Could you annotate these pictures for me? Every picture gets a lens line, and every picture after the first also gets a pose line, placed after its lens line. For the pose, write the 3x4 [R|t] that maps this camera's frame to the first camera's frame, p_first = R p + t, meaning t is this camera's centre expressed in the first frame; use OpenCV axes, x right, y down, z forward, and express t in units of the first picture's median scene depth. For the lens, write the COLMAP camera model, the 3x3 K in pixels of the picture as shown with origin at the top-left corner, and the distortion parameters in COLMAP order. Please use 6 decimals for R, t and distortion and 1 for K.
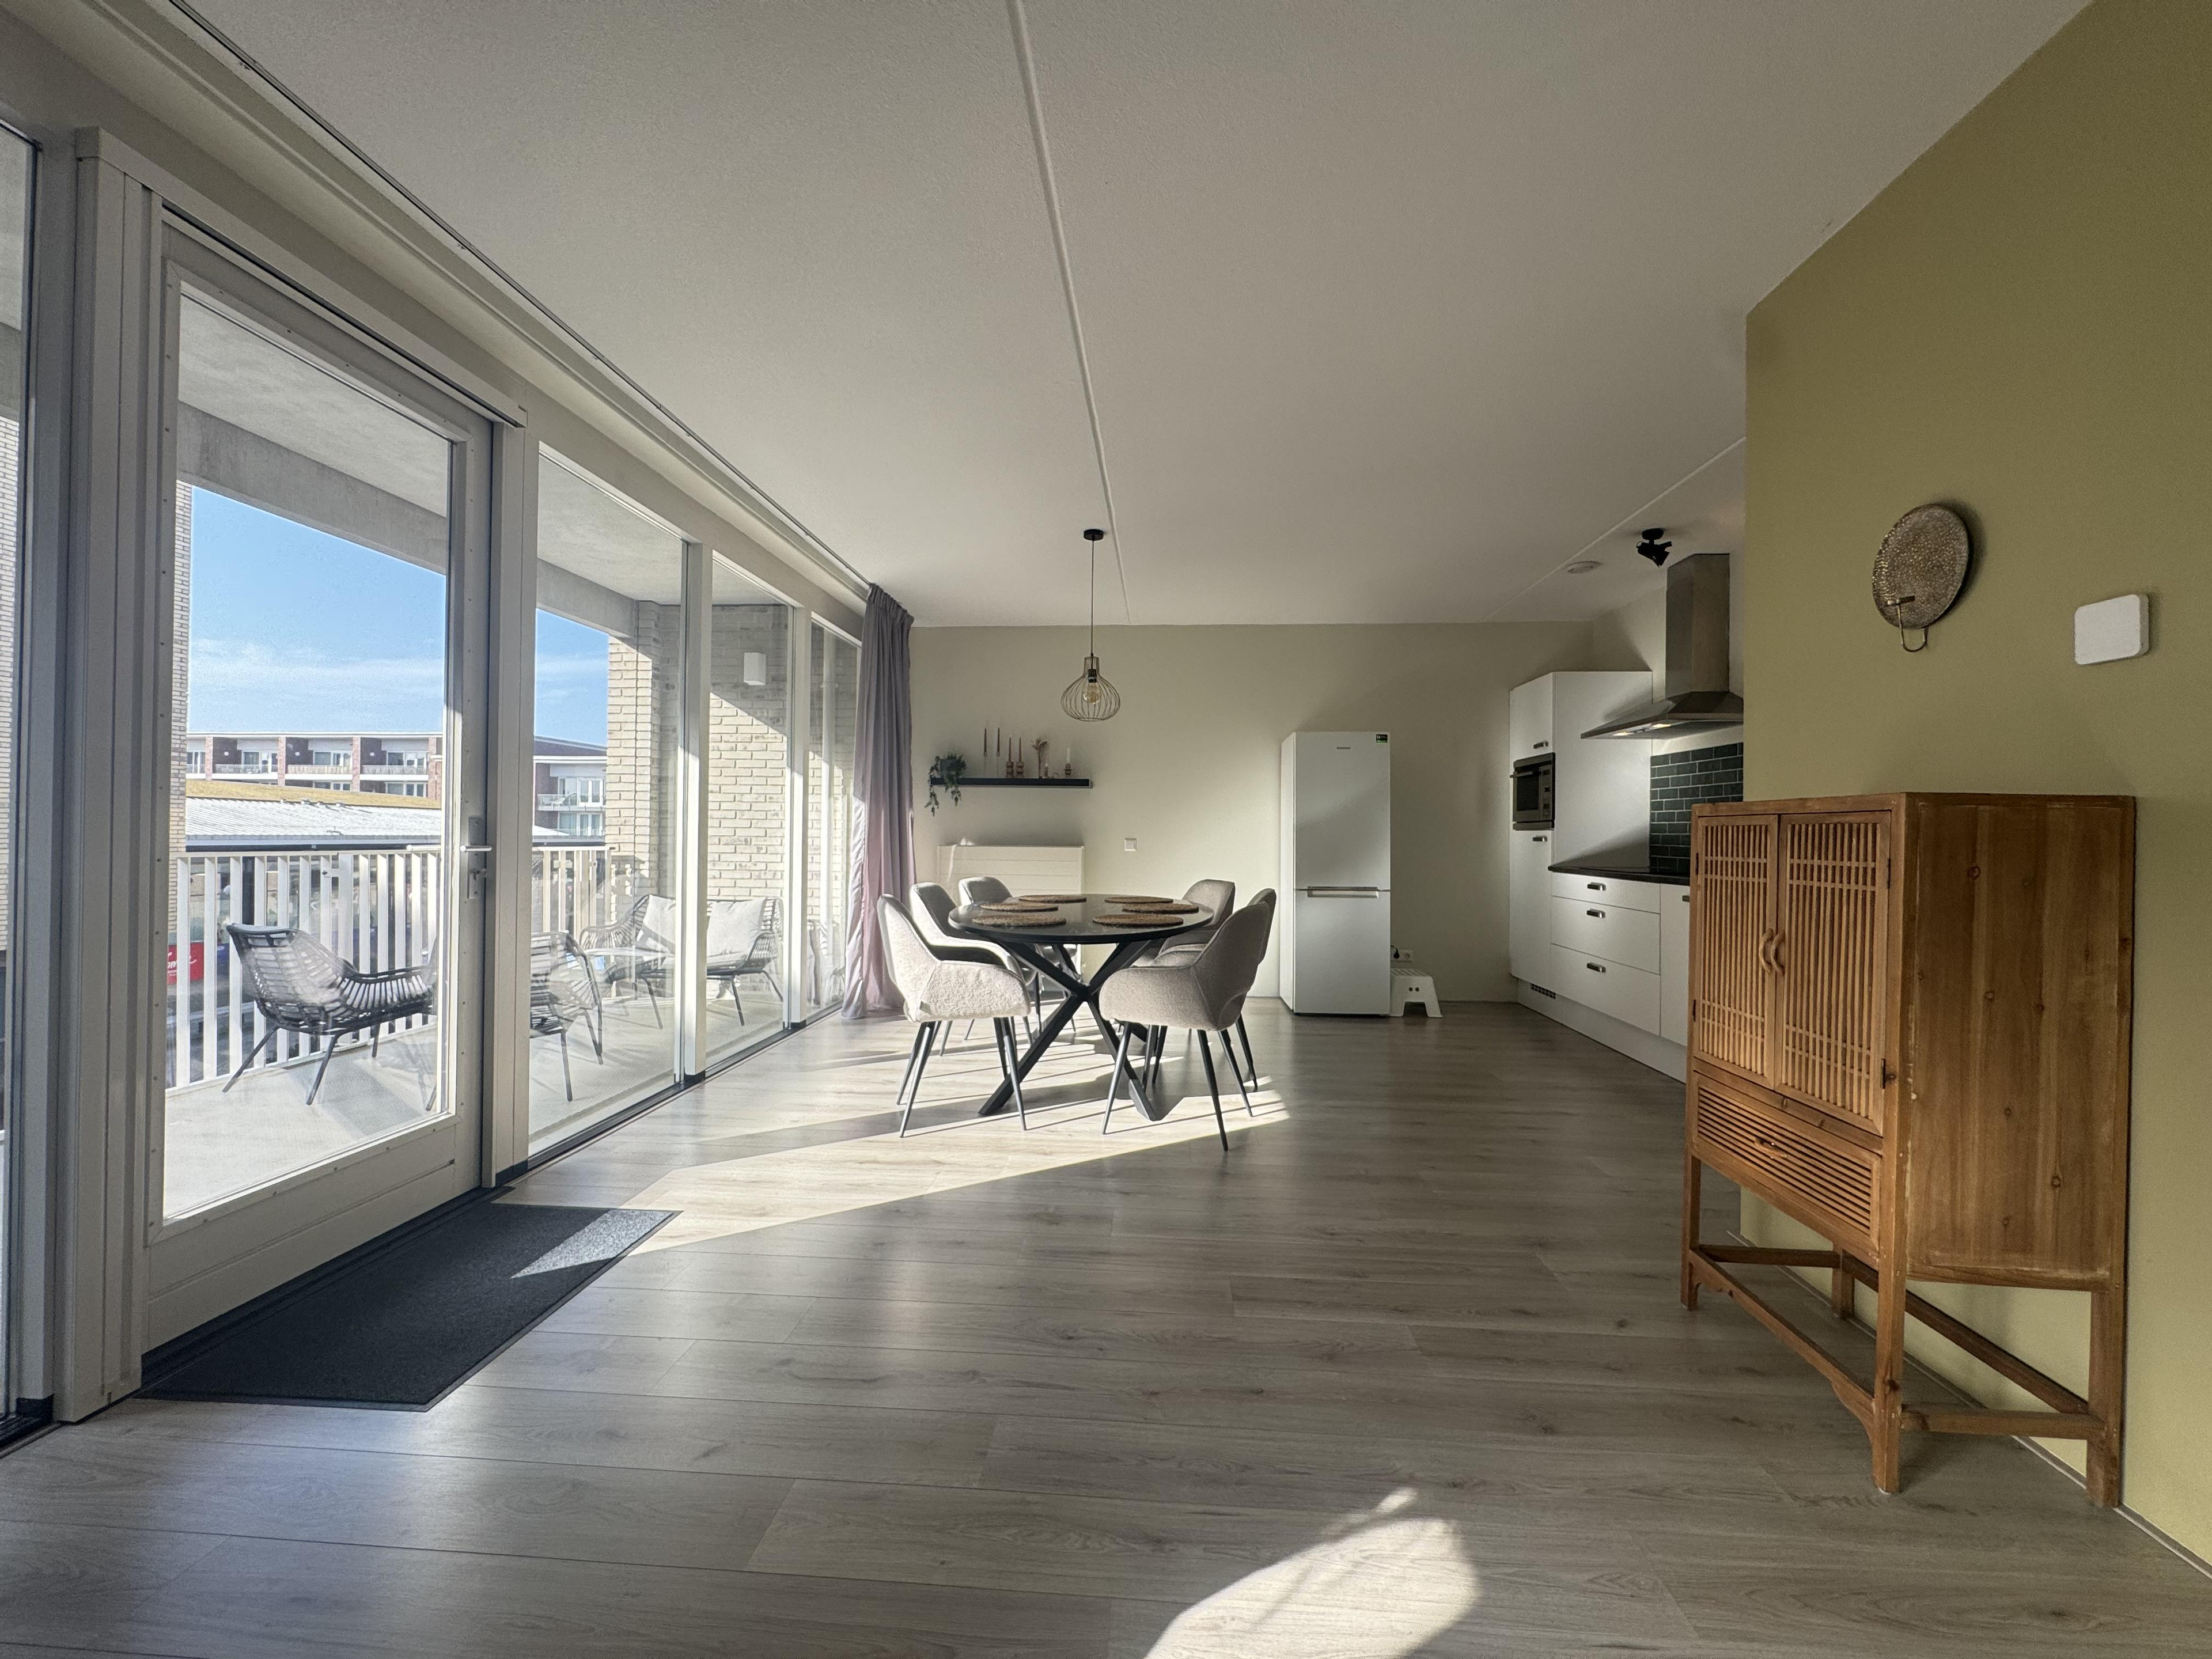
lens RADIAL K [[879.4, 0, 1107.1], [0, 879.4, 829.9], [0, 0, 1]] dist [-0.001816, -0.000447]
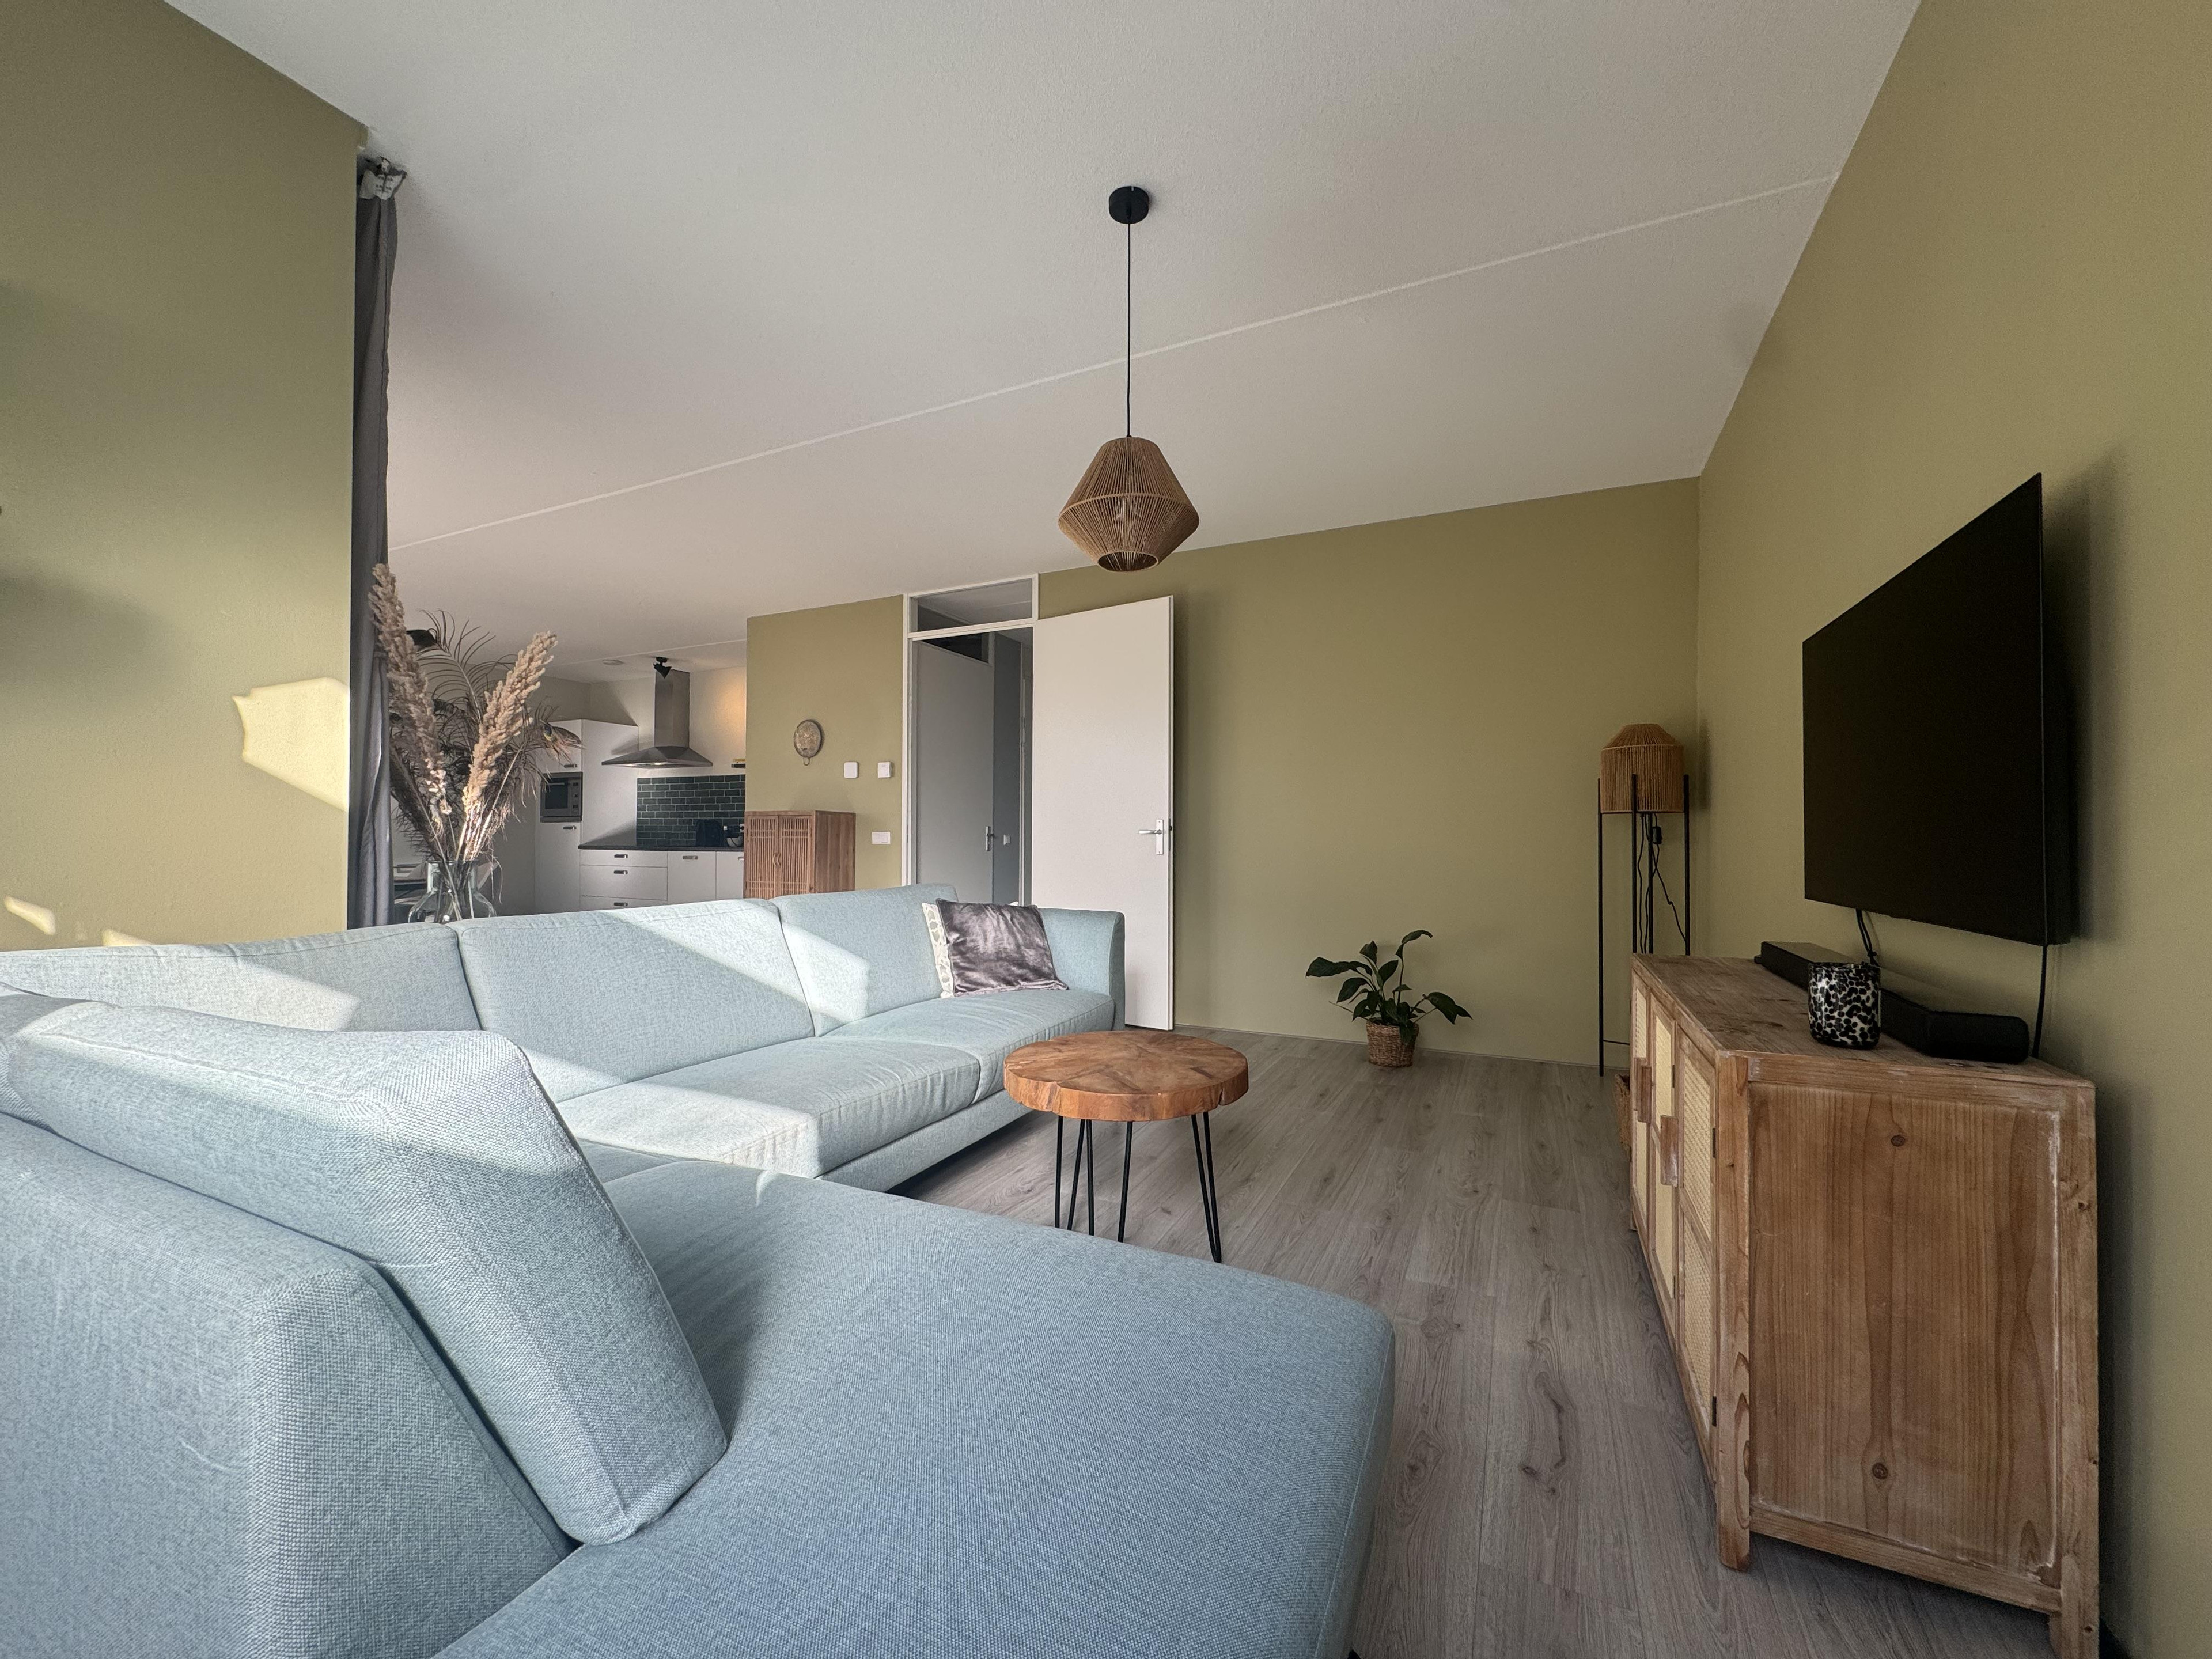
lens RADIAL K [[884.3, 0, 1106.9], [0, 884.3, 830.9], [0, 0, 1]] dist [-0.002873, -0.000481]
pose [[0.368850, 0.000375, 0.929489, -0.572717], [-0.004714, 0.999988, 0.001467, 0.008622], [-0.929477, -0.004922, 0.368847, -0.413979]]
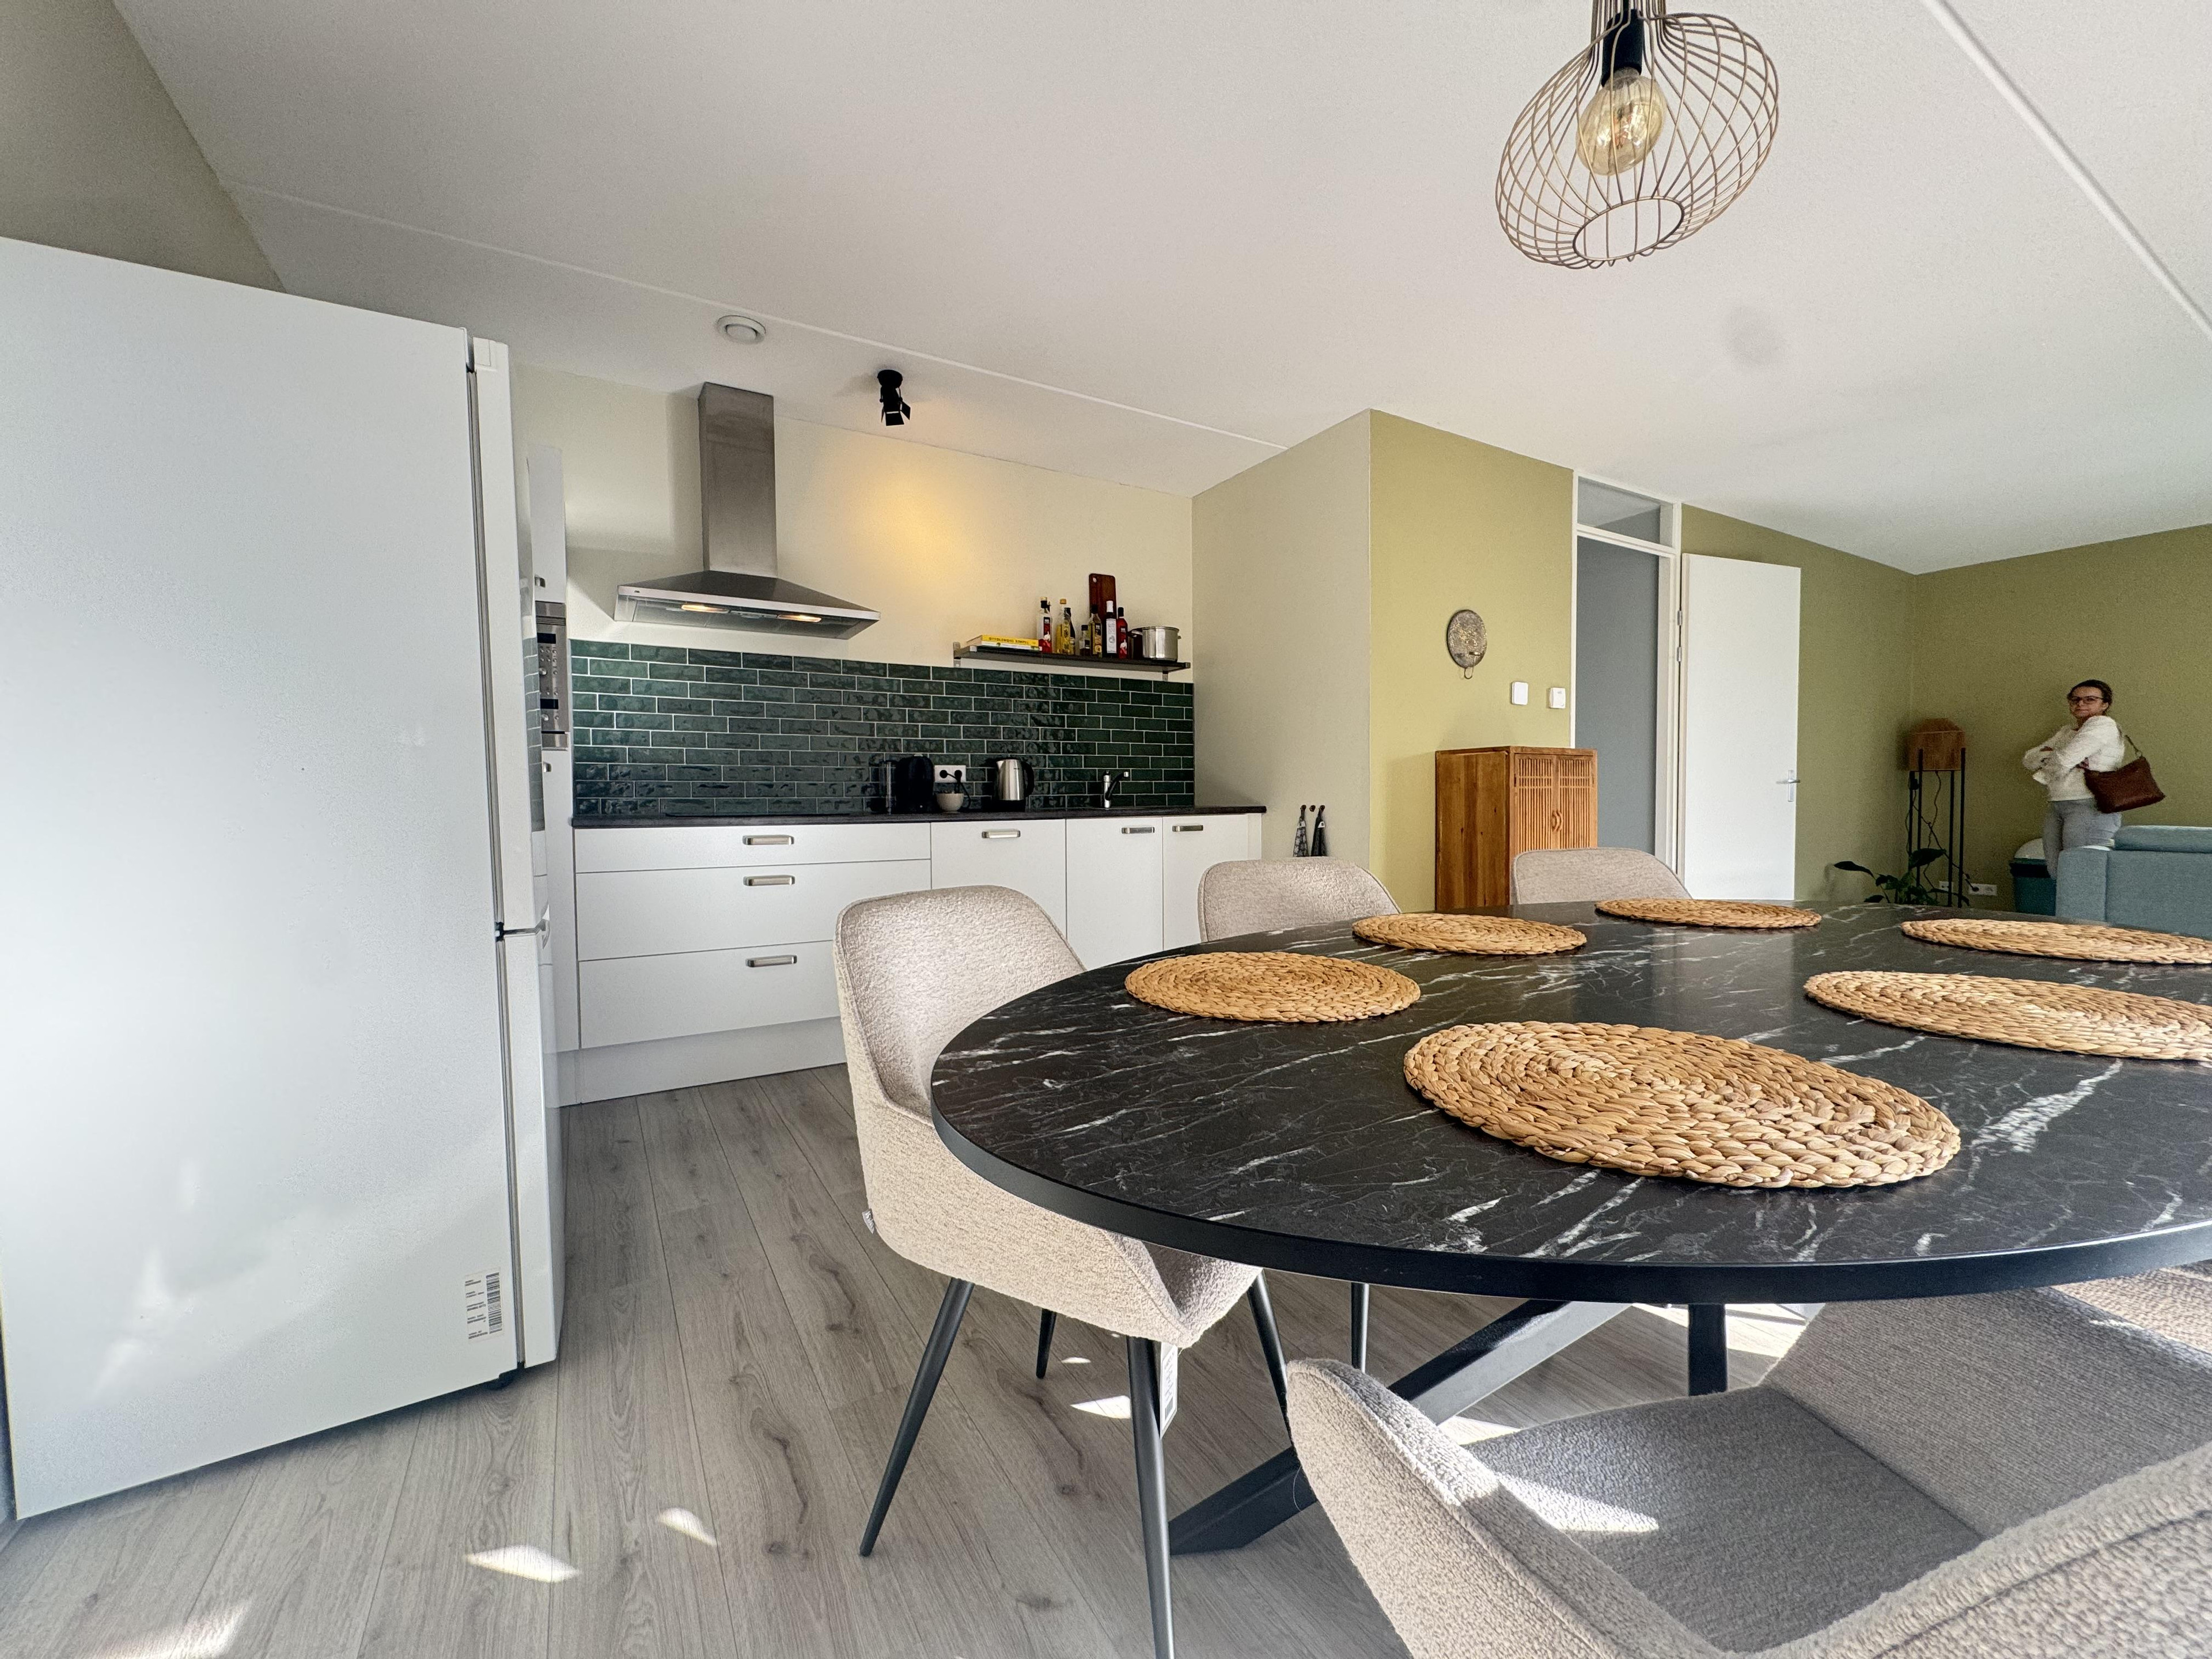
lens RADIAL K [[879.4, 0, 1107.1], [0, 879.4, 829.9], [0, 0, 1]] dist [-0.001816, -0.000447]
pose [[-0.568810, -0.034840, 0.821731, -0.113796], [-0.001312, 0.999140, 0.041453, 0.024731], [-0.822468, 0.022501, -0.568366, 1.001025]]
